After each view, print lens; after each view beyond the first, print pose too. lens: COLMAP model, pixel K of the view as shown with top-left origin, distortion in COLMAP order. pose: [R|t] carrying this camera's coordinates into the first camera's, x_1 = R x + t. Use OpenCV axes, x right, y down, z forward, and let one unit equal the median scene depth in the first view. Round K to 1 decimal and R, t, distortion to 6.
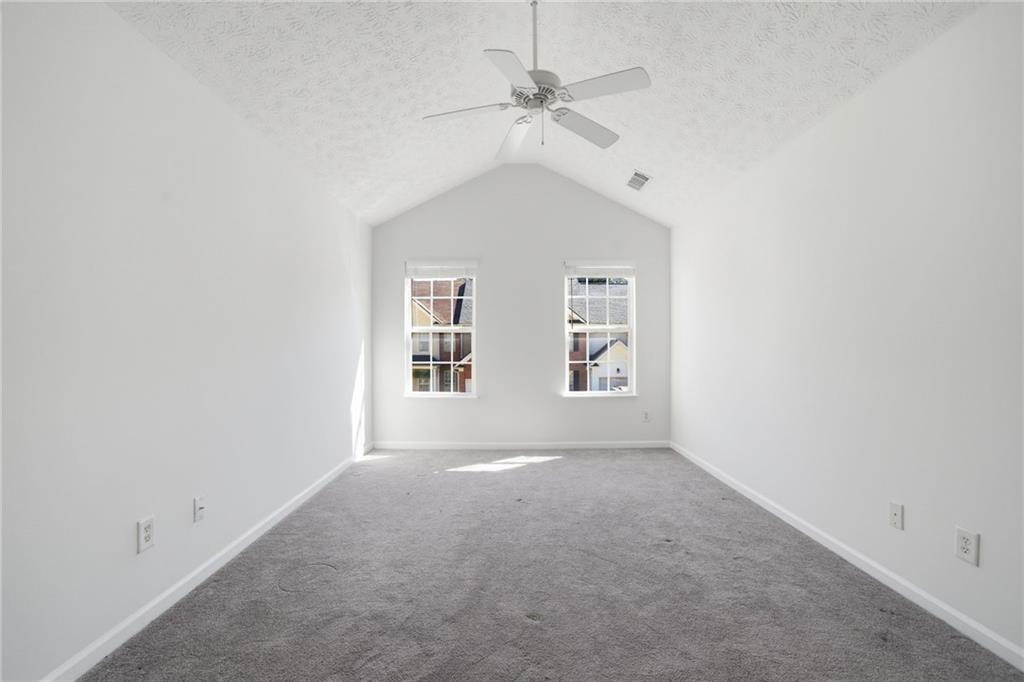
lens RADIAL K [[463.8, 0, 509.2], [0, 463.8, 343.6], [0, 0, 1]] dist [-0.001288, 0.000726]
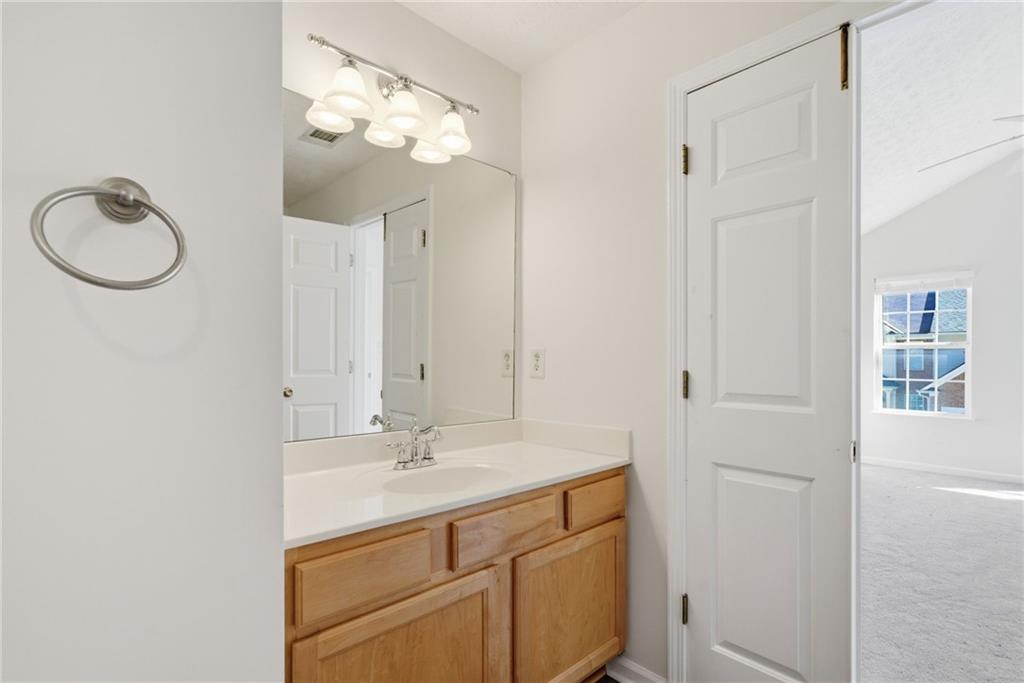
lens RADIAL K [[476.3, 0, 509.6], [0, 476.3, 357.2], [0, 0, 1]] dist [0.000381, 0.000118]
pose [[0.676600, 0.002589, -0.736346, 0.003398], [-0.009408, 0.999943, -0.005129, 0.008383], [0.736291, 0.010398, 0.676585, -0.336429]]
